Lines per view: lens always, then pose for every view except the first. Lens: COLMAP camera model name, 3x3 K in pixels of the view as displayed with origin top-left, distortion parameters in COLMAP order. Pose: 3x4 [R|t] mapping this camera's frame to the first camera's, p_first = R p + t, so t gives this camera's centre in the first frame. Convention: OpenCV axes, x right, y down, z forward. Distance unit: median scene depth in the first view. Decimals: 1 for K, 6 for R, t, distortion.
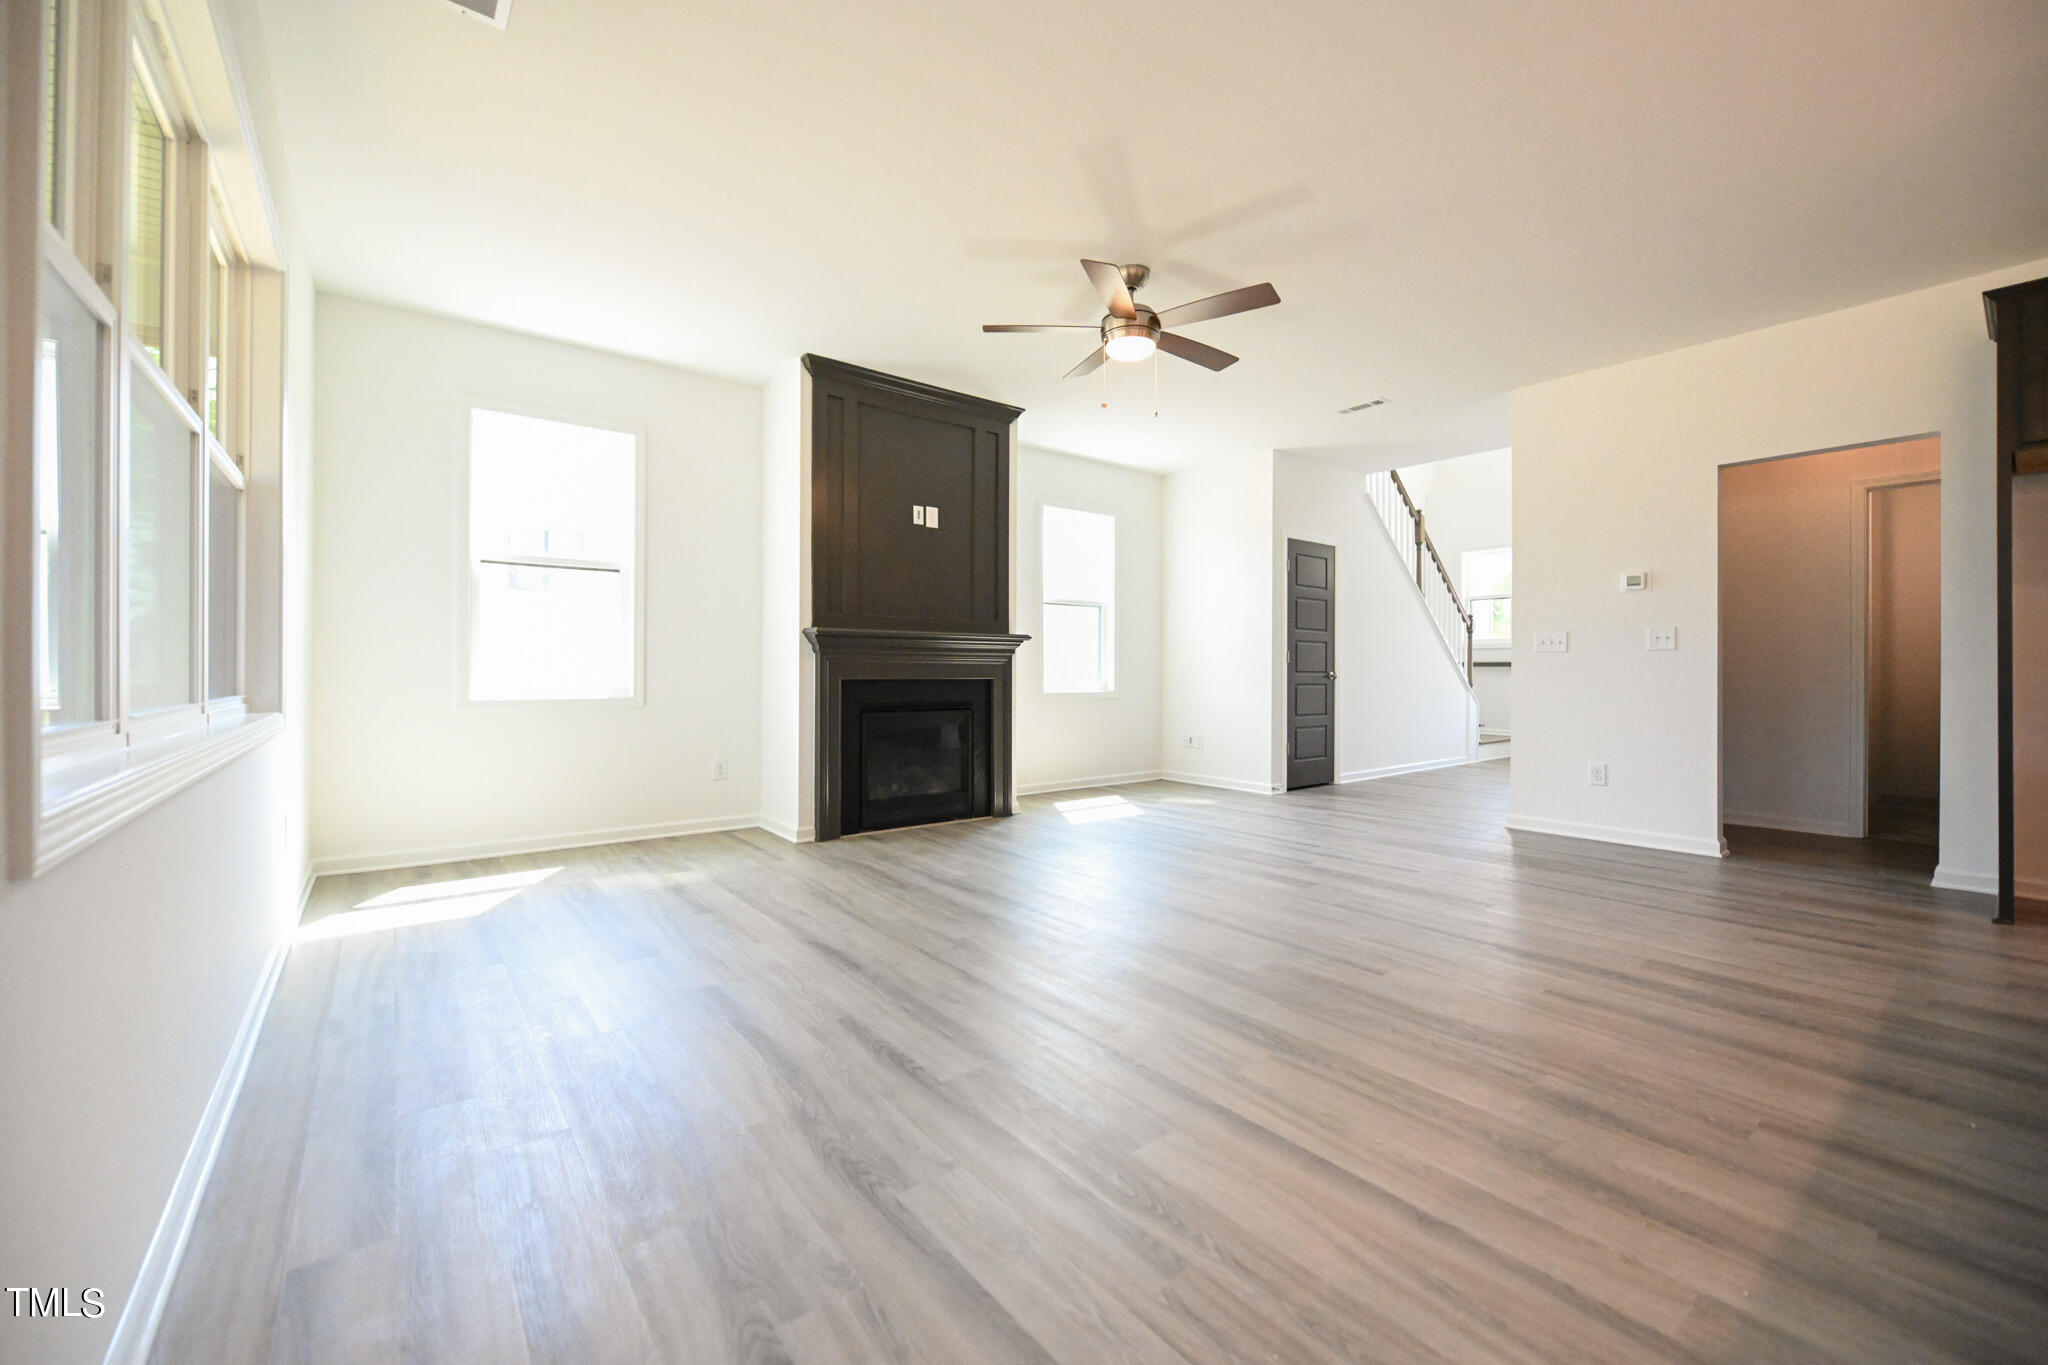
lens RADIAL K [[811.2, 0, 1026.5], [0, 811.2, 666.2], [0, 0, 1]] dist [-0.009950, 0.000122]
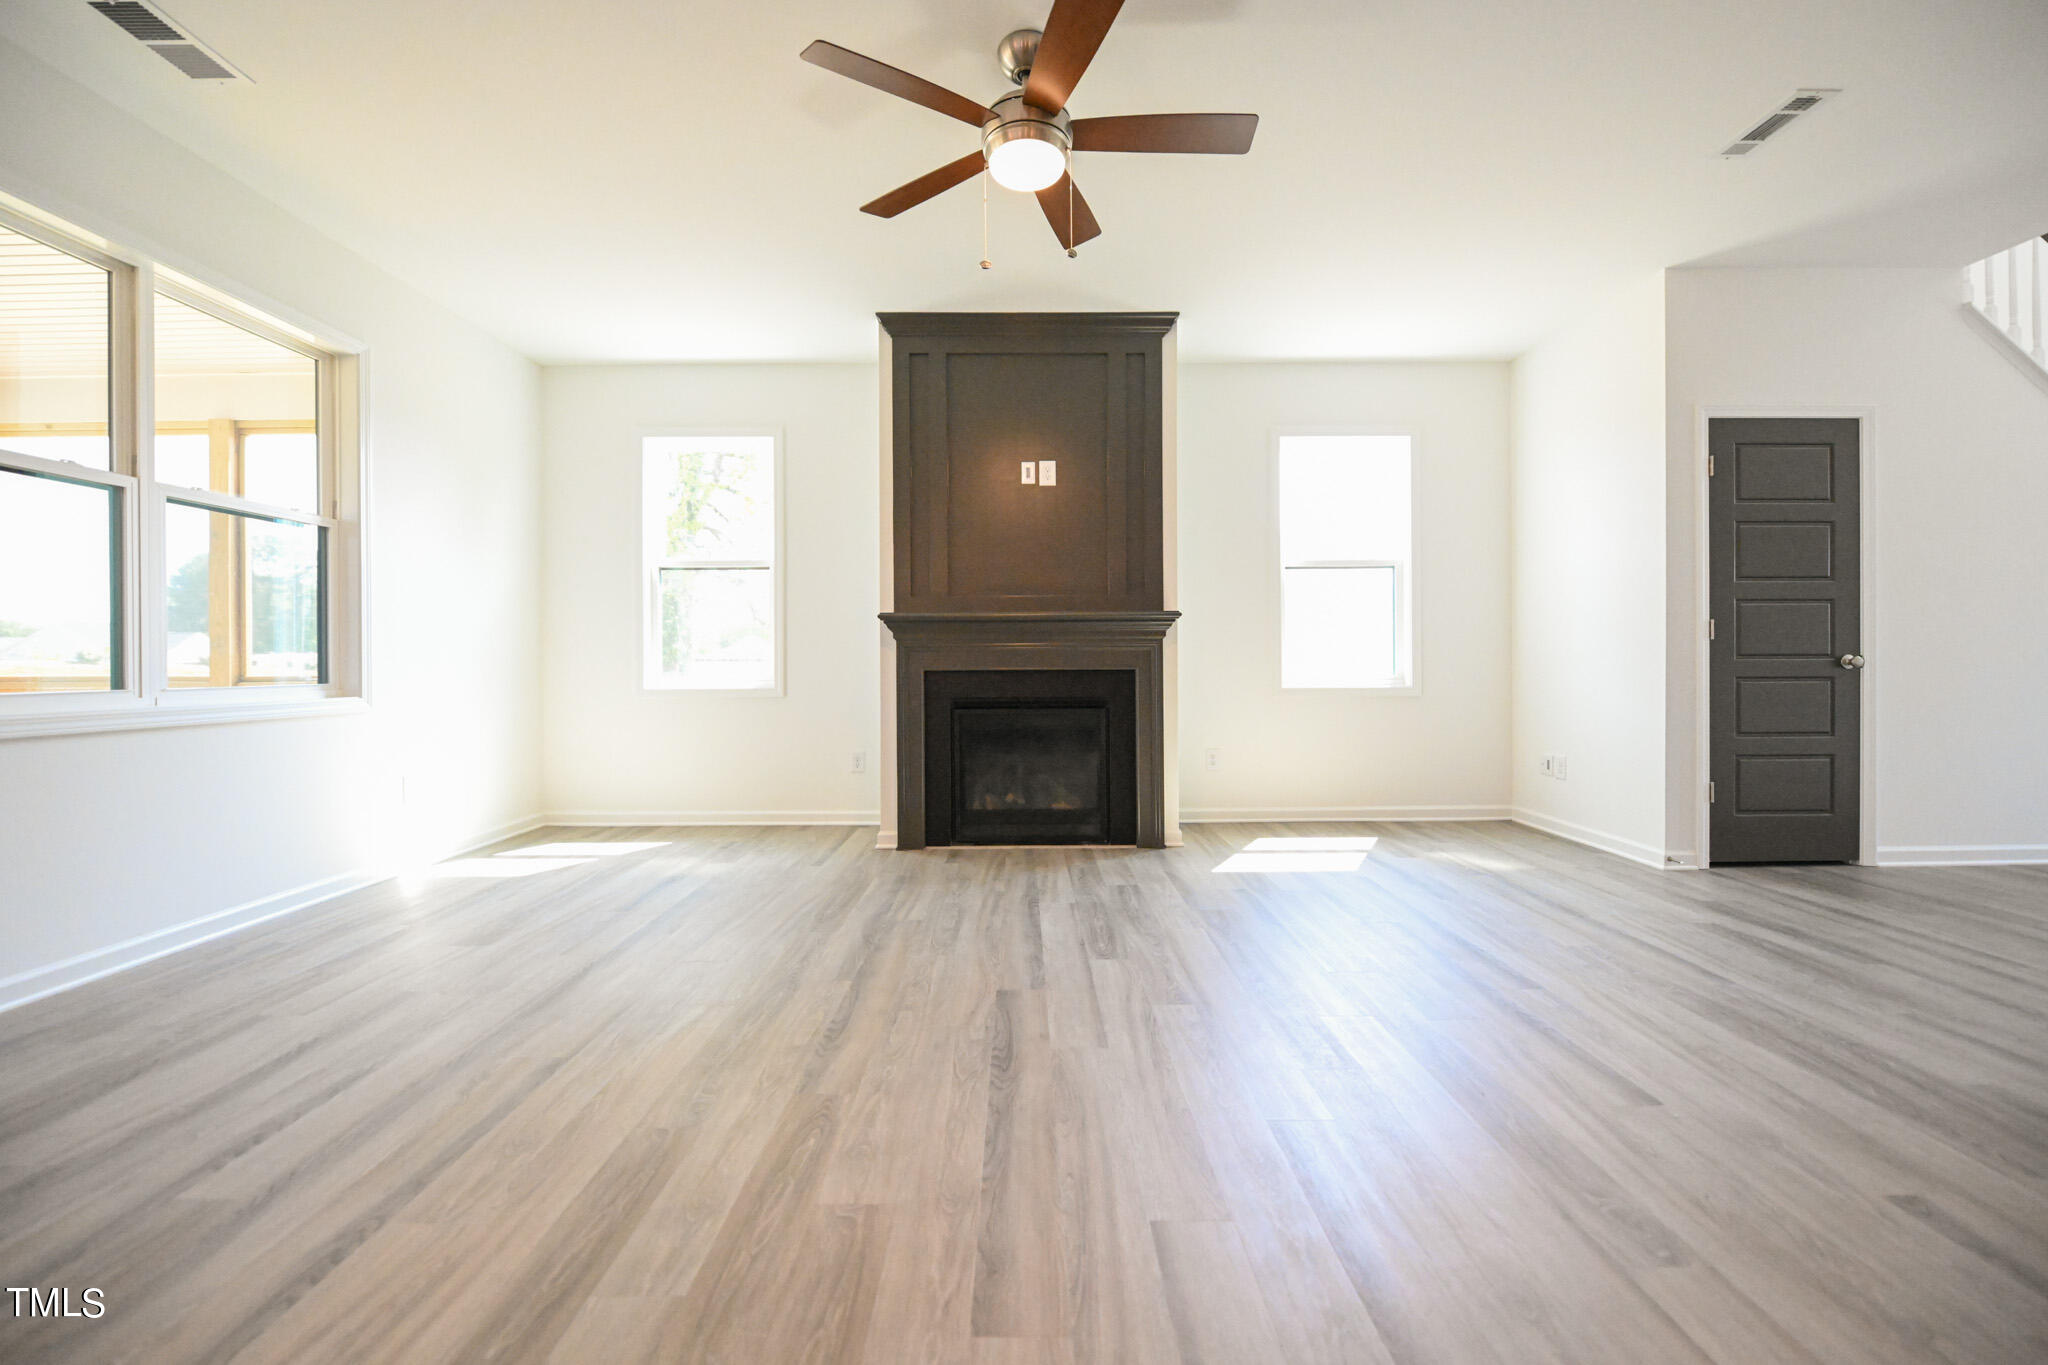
lens RADIAL K [[811.2, 0, 1026.5], [0, 811.2, 666.2], [0, 0, 1]] dist [-0.009950, 0.000122]
pose [[0.788461, -0.004020, -0.615071, 0.355888], [0.011849, 0.999892, 0.008655, 0.004368], [0.614970, -0.014112, 0.788424, 0.322060]]
